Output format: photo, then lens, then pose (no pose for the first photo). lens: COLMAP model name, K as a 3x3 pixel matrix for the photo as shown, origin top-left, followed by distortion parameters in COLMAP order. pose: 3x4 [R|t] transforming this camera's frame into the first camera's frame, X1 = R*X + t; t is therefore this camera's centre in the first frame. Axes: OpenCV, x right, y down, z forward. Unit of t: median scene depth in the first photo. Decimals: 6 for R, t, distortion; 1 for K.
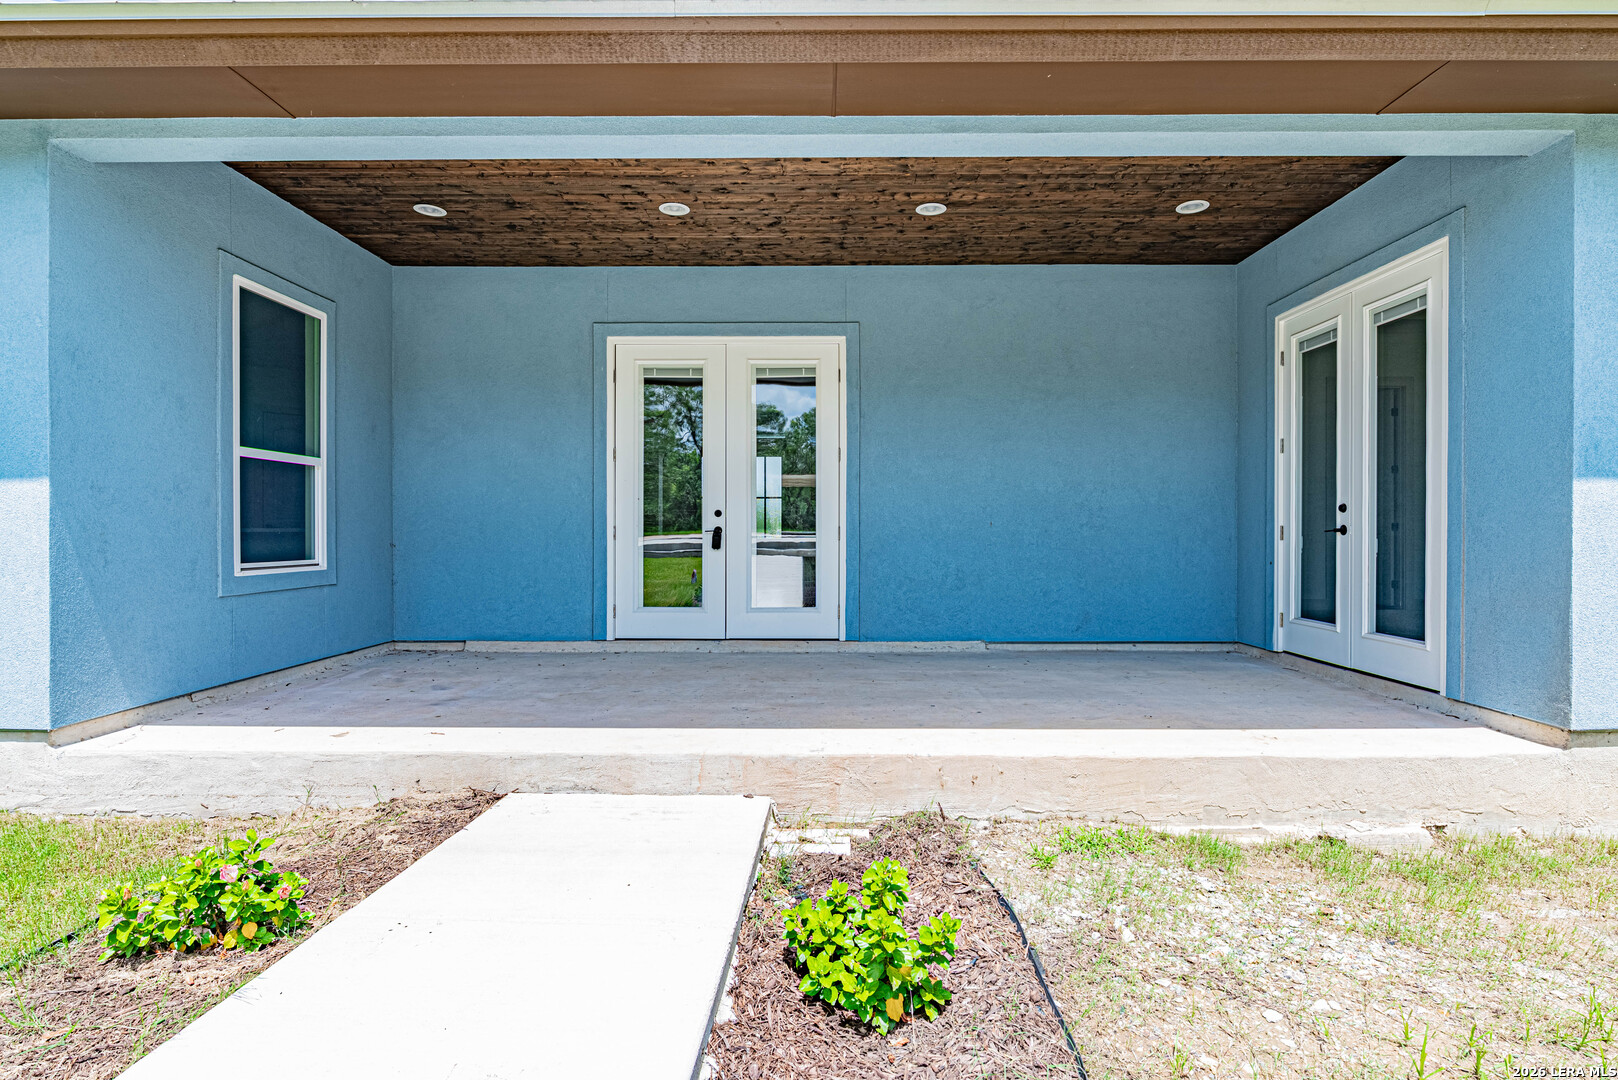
lens RADIAL K [[794.8, 0, 814.9], [0, 794.8, 533.1], [0, 0, 1]] dist [-0.006607, -0.001148]
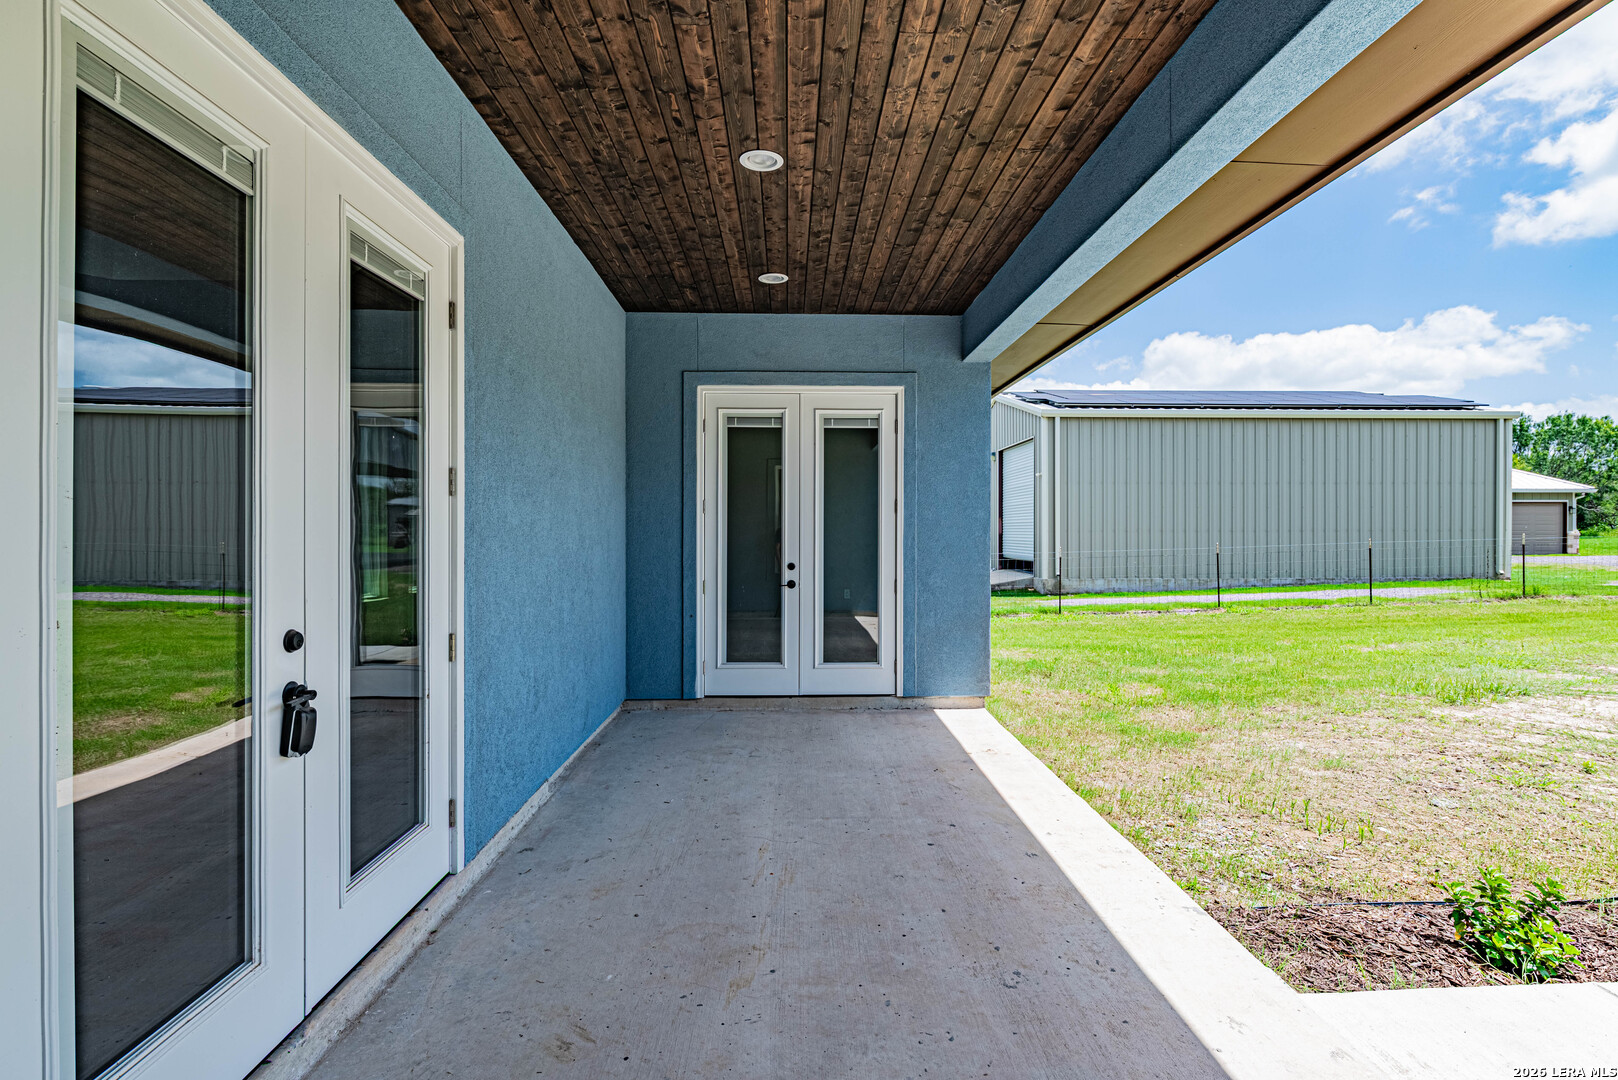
lens RADIAL K [[794.8, 0, 814.9], [0, 794.8, 533.1], [0, 0, 1]] dist [-0.006607, -0.001148]
pose [[-0.043872, -0.001702, 0.999036, -0.661399], [0.005536, 0.999983, 0.001947, -0.099833], [-0.999022, 0.005616, -0.043862, 1.188062]]
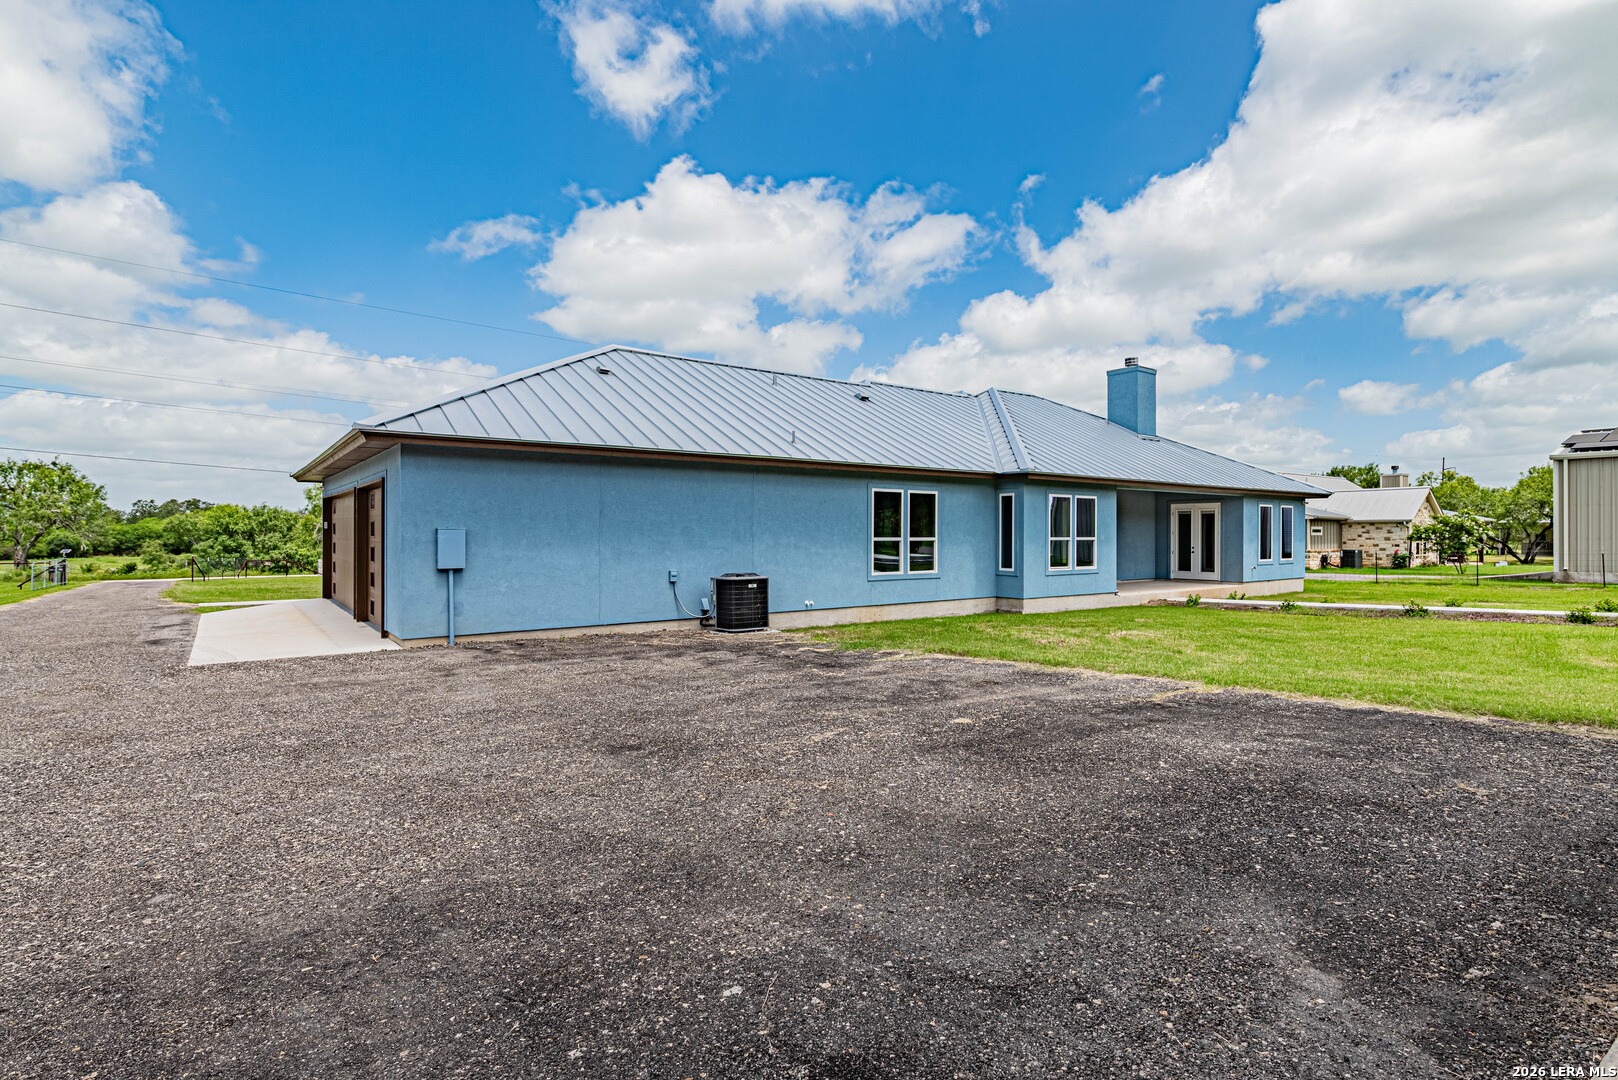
lens RADIAL K [[794.8, 0, 814.9], [0, 794.8, 533.1], [0, 0, 1]] dist [-0.006607, -0.001148]
pose [[0.791625, 0.000889, 0.611006, -5.048969], [0.002721, 0.999984, -0.004979, -0.124318], [-0.611001, 0.005604, 0.791610, -1.782898]]
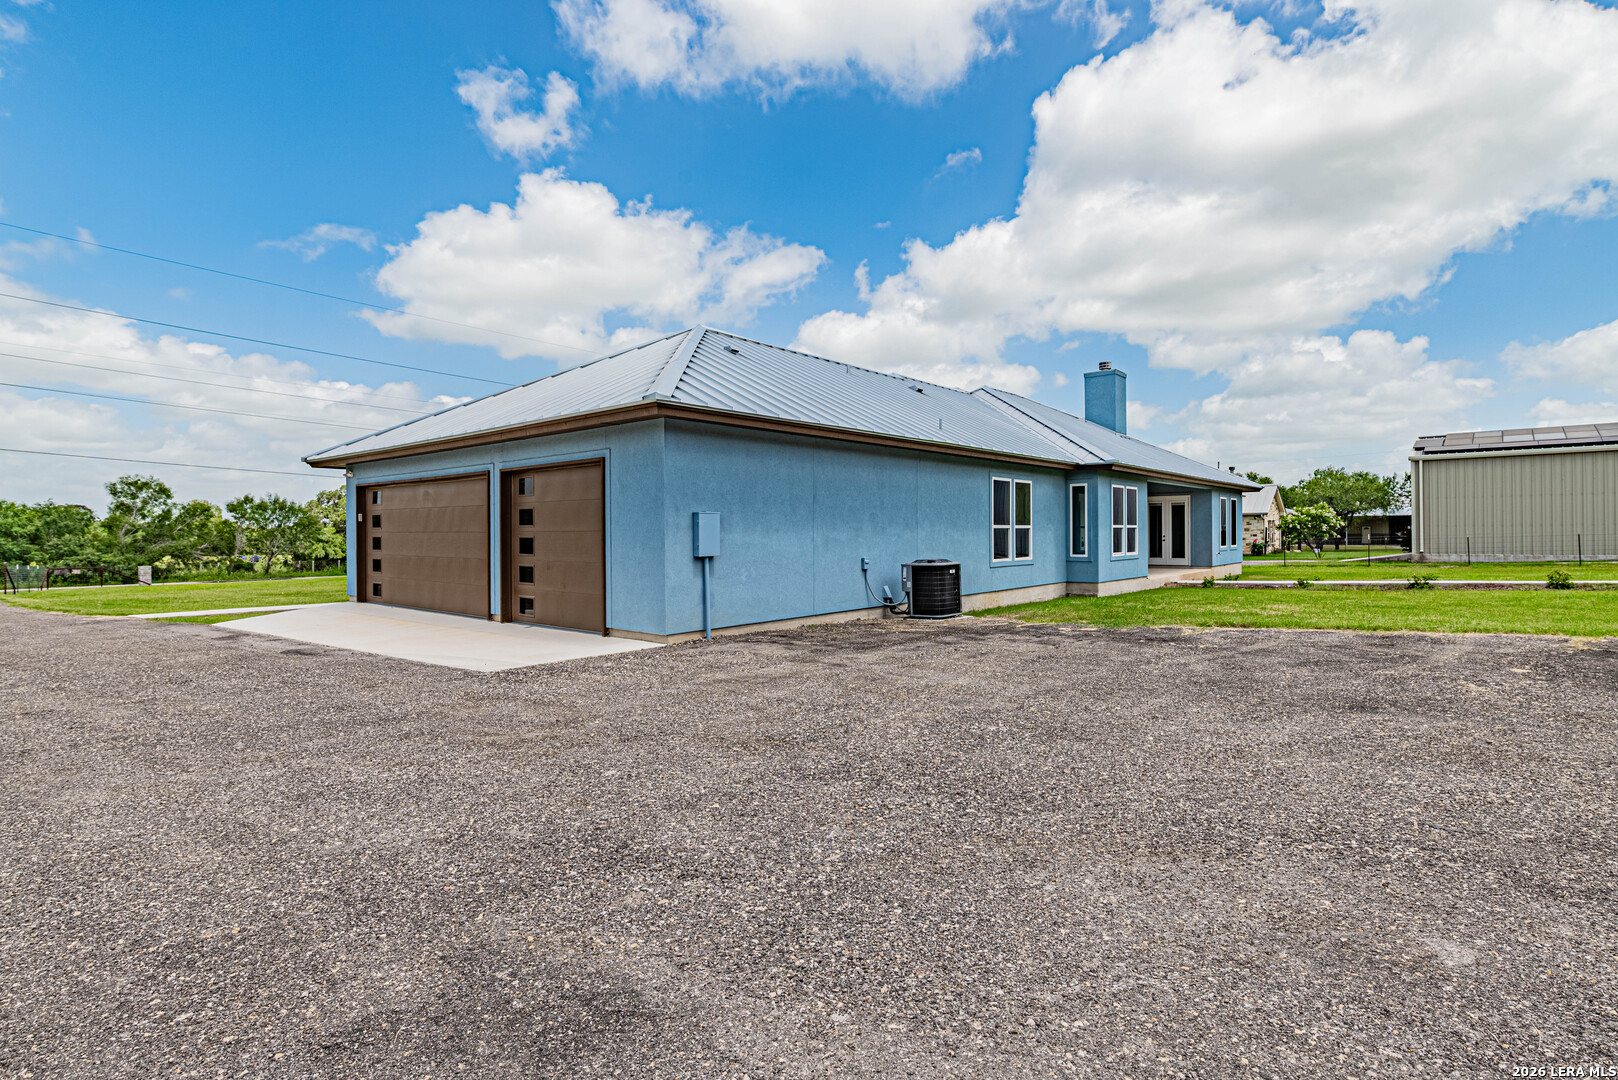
lens RADIAL K [[794.8, 0, 814.9], [0, 794.8, 533.1], [0, 0, 1]] dist [-0.006607, -0.001148]
pose [[0.635161, -0.005910, 0.772357, -6.055860], [0.012954, 0.999912, -0.003001, -0.081914], [-0.772271, 0.011911, 0.635181, -0.751111]]
